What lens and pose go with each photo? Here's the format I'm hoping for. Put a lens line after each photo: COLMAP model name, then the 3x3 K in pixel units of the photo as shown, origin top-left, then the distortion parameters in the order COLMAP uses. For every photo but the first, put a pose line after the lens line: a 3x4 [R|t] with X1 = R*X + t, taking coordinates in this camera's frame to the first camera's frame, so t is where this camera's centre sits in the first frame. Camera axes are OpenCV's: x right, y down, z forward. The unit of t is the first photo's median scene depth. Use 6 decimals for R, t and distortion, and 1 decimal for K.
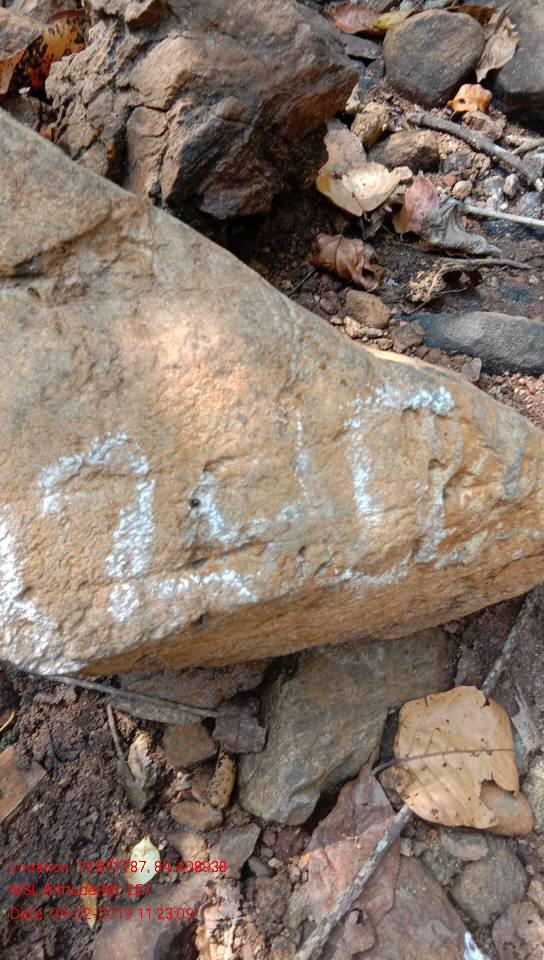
lens RADIAL K [[744.7, 0, 272.0], [0, 744.7, 480.0], [0, 0, 1]] dist [0.100713, -0.138578]
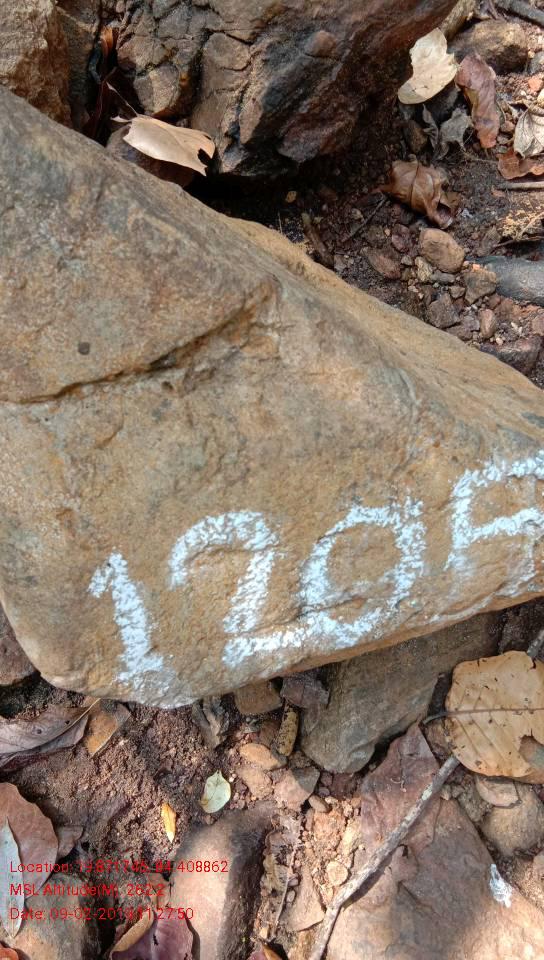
lens RADIAL K [[741.1, 0, 272.0], [0, 741.1, 480.0], [0, 0, 1]] dist [0.095313, -0.137967]
pose [[0.998897, 0.046414, -0.007061, -0.102547], [-0.043608, 0.972998, 0.226655, -0.227607], [0.017390, -0.226097, 0.973950, -0.002676]]
